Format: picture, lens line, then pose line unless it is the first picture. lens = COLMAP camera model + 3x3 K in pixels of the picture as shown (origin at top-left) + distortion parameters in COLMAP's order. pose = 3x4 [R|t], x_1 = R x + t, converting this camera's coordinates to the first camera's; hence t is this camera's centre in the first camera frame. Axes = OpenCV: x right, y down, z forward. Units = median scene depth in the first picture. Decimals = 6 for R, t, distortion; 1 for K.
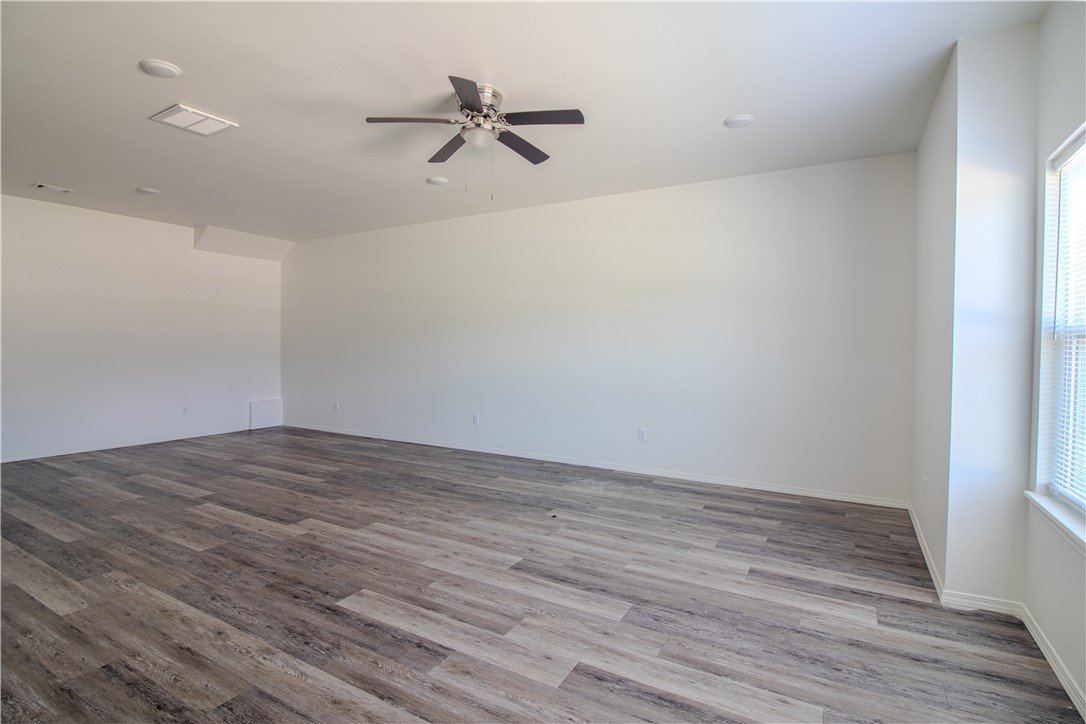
lens RADIAL K [[519.6, 0, 547.7], [0, 519.6, 357.6], [0, 0, 1]] dist [-0.018348, -0.005314]
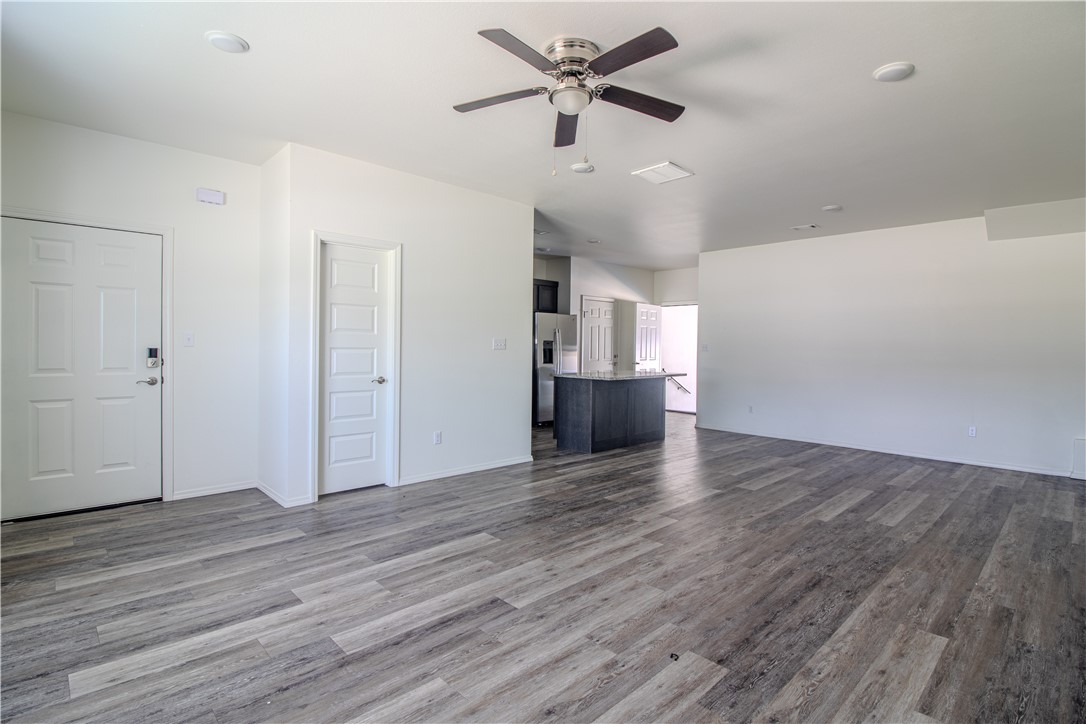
lens RADIAL K [[519.6, 0, 550.1], [0, 519.6, 357.1], [0, 0, 1]] dist [-0.018348, -0.005314]
pose [[-0.262992, 0.013809, -0.964699, 0.769154], [-0.045742, 0.998595, 0.026765, -0.032867], [0.963713, 0.051166, -0.261991, 1.330151]]
